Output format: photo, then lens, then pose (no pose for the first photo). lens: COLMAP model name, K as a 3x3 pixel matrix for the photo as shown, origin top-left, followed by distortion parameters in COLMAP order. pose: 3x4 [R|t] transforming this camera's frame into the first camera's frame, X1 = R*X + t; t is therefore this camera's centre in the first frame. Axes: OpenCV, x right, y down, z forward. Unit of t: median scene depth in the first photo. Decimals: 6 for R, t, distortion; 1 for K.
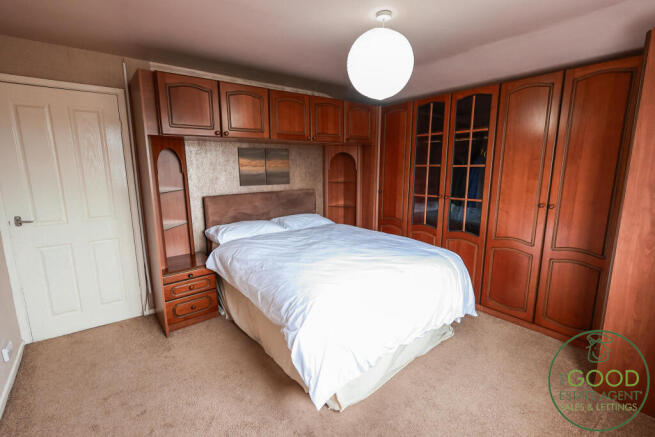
lens RADIAL K [[303.4, 0, 329.7], [0, 303.4, 219.9], [0, 0, 1]] dist [0.004106, 0.000718]
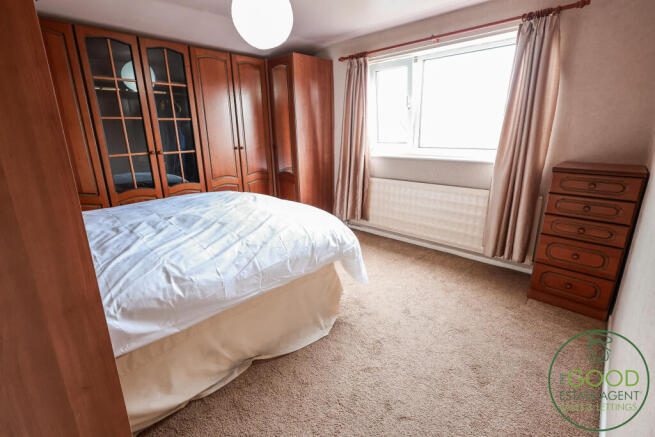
lens RADIAL K [[303.4, 0, 329.7], [0, 303.4, 217.7], [0, 0, 1]] dist [0.004106, 0.000718]
pose [[-0.138026, -0.280163, 0.949978, -0.747669], [0.175869, 0.936983, 0.301883, -0.085074], [-0.974689, 0.208740, -0.080056, 0.659914]]
